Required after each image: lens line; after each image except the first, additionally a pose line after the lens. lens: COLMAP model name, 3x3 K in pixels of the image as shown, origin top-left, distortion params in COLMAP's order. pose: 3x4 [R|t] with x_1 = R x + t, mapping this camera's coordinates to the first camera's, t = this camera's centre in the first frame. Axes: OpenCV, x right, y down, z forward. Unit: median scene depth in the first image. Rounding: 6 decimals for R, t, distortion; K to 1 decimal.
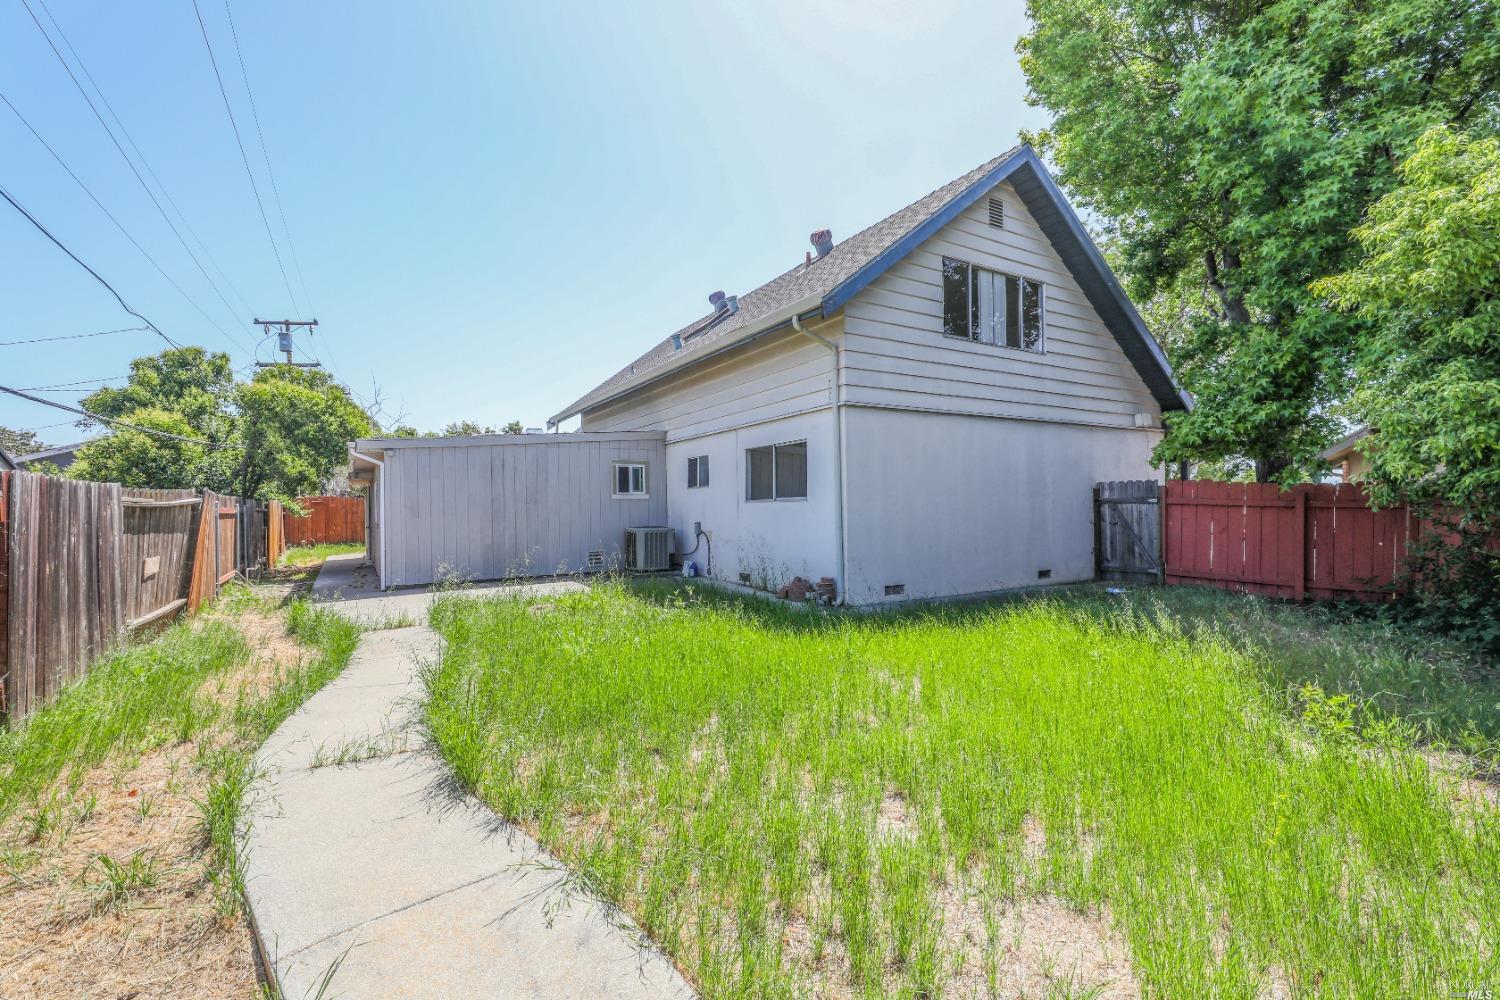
lens RADIAL K [[668.7, 0, 747.7], [0, 668.7, 506.9], [0, 0, 1]] dist [-0.000310, 0.000094]
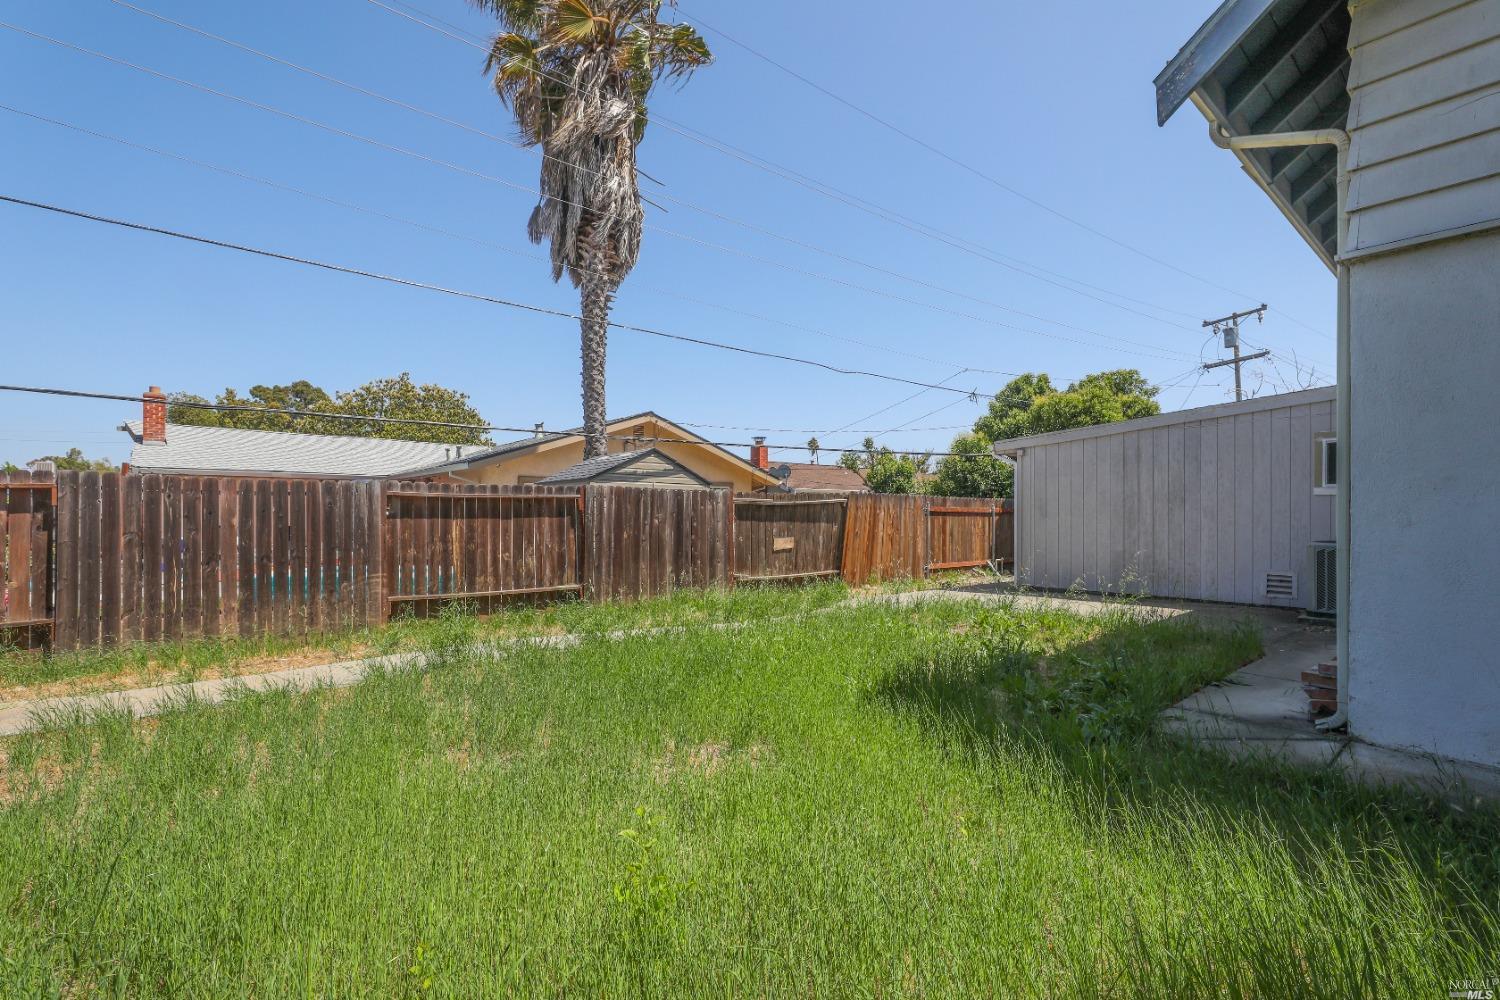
lens RADIAL K [[668.7, 0, 747.7], [0, 668.7, 506.9], [0, 0, 1]] dist [-0.000310, 0.000094]
pose [[0.161732, 0.000960, -0.986834, 0.337270], [-0.005526, 0.999985, 0.000067, 0.002295], [0.986819, 0.005442, 0.161734, 0.376123]]
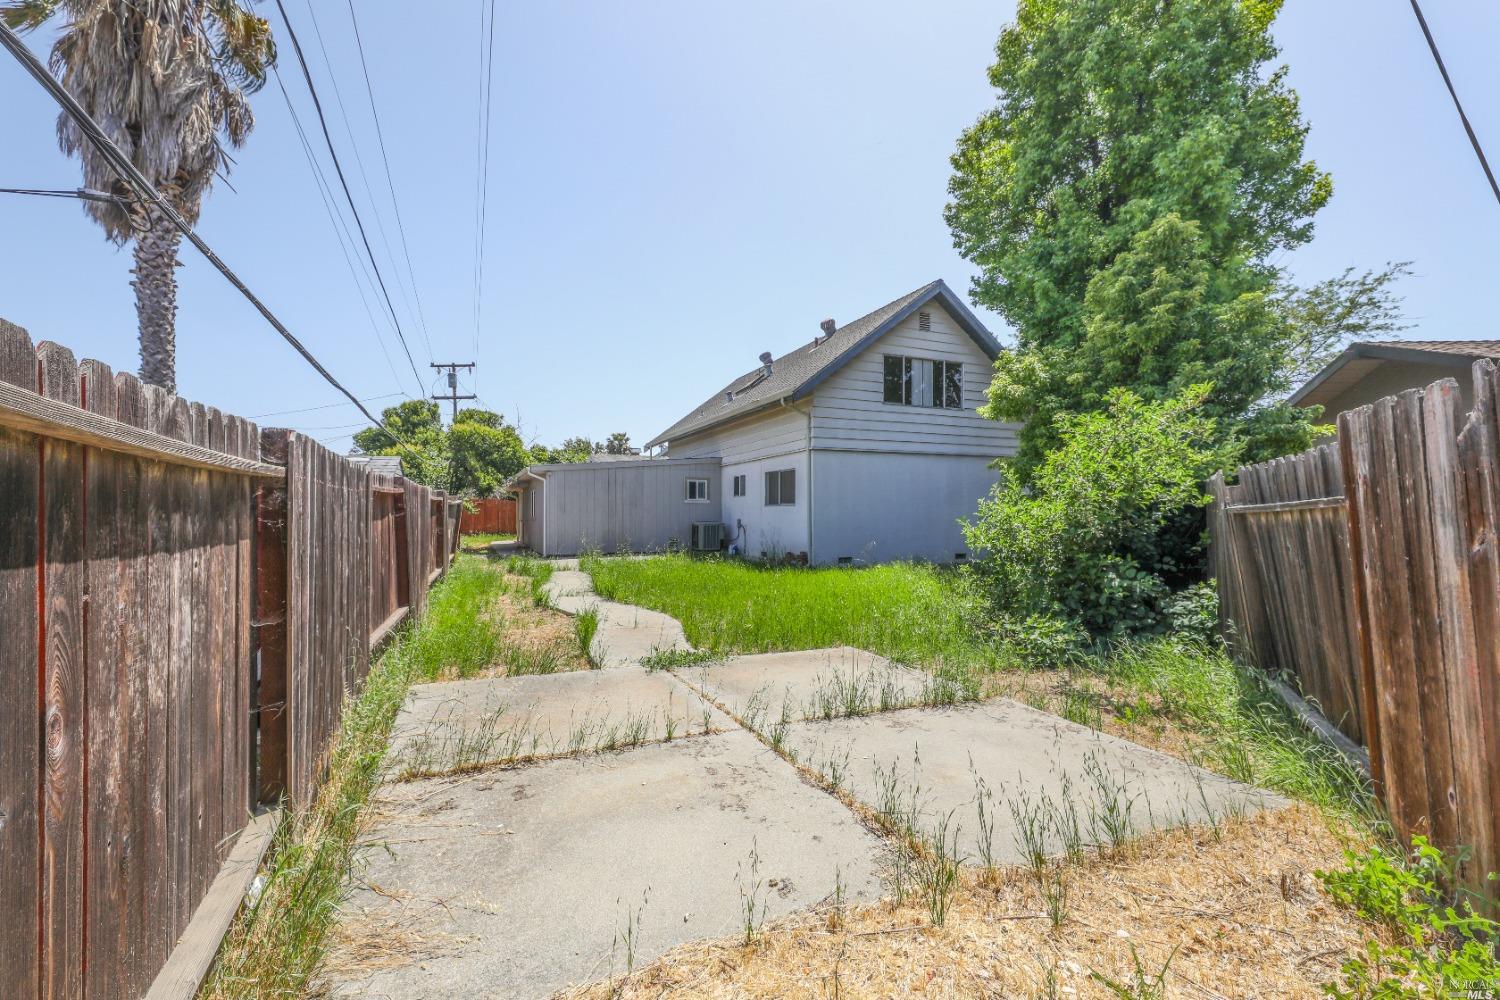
lens RADIAL K [[668.7, 0, 747.7], [0, 668.7, 506.9], [0, 0, 1]] dist [-0.000310, 0.000094]
pose [[0.990056, 0.011991, -0.140159, 0.159330], [-0.012847, 0.999904, -0.005203, 0.003049], [0.140083, 0.006952, 0.990115, -0.502474]]
